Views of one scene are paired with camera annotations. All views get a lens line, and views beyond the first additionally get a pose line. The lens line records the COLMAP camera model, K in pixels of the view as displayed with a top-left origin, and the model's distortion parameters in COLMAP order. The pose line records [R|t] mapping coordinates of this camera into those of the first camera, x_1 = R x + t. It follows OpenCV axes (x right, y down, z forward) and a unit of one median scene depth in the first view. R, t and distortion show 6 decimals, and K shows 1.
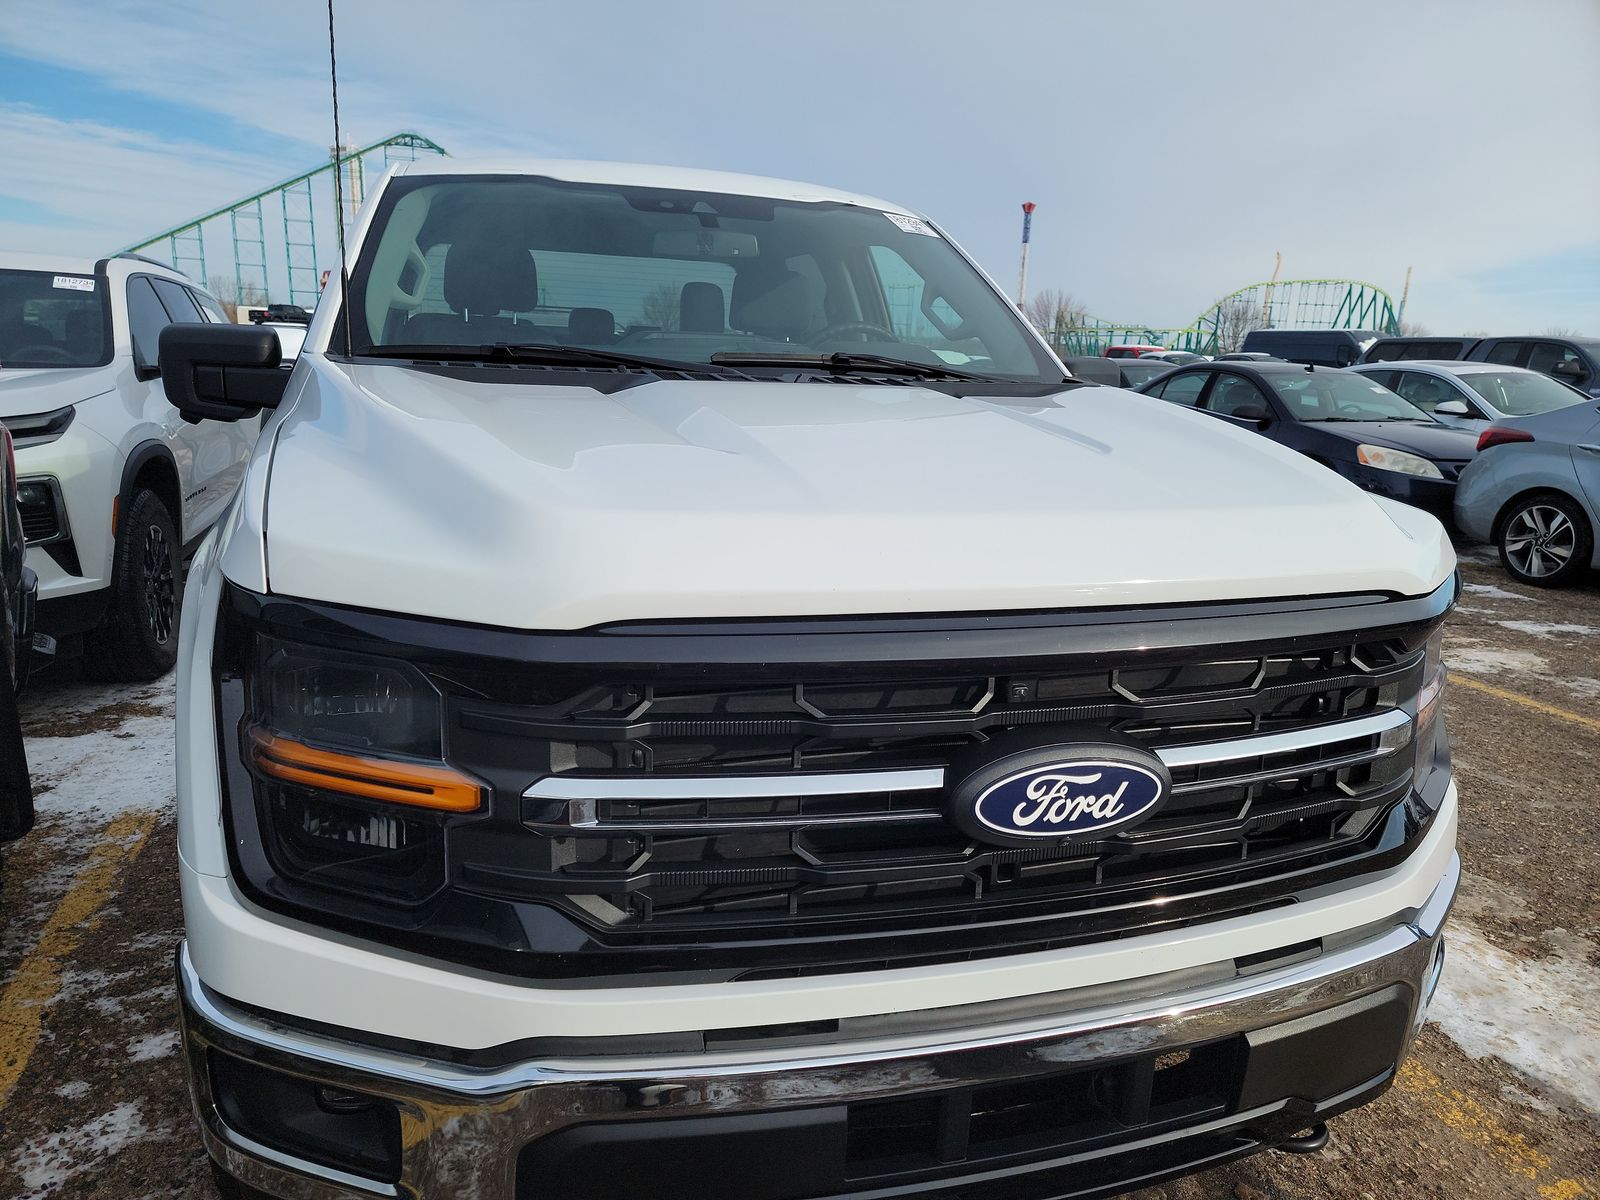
lens RADIAL K [[1147.6, 0, 777.1], [0, 1147.6, 603.0], [0, 0, 1]] dist [0.099034, -0.086302]
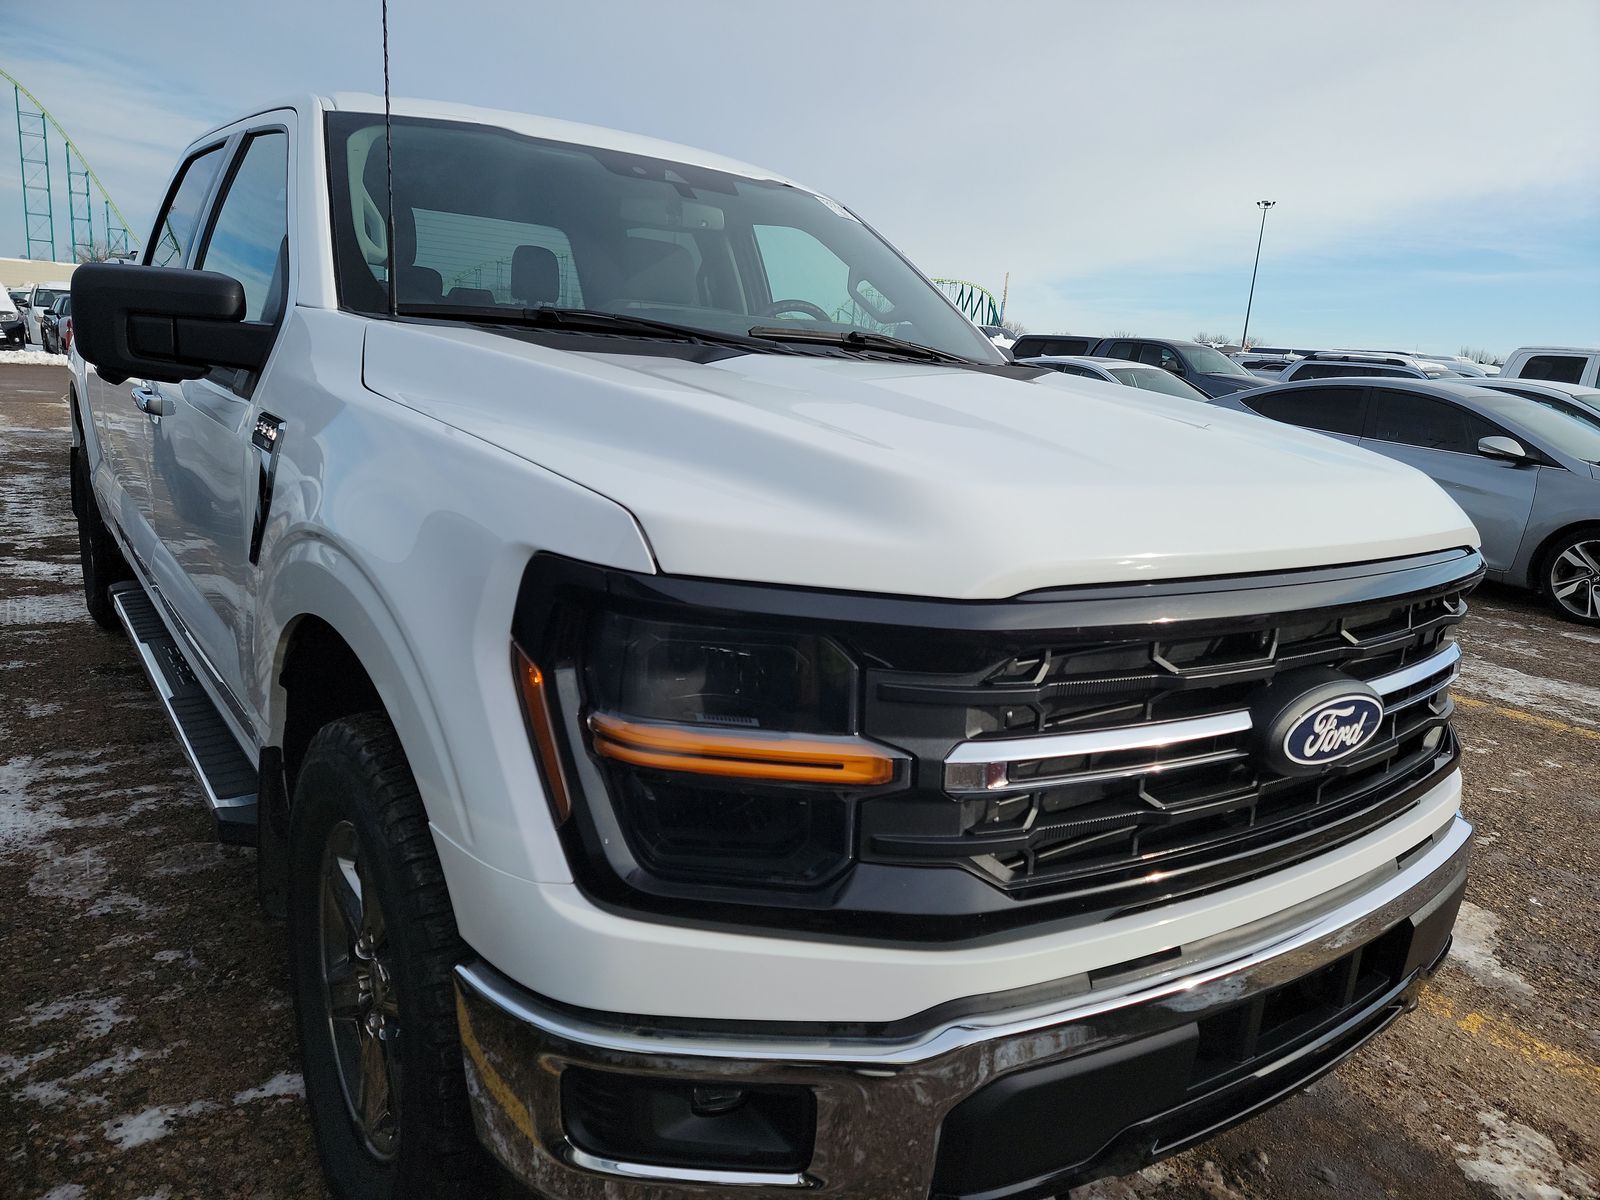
lens RADIAL K [[1159.2, 0, 800.7], [0, 1159.2, 574.1], [0, 0, 1]] dist [0.085025, -0.056149]
pose [[0.939920, -0.029616, 0.340108, -0.640023], [0.031230, 0.999512, 0.000730, -0.004023], [-0.339964, 0.009935, 0.940386, 0.071533]]
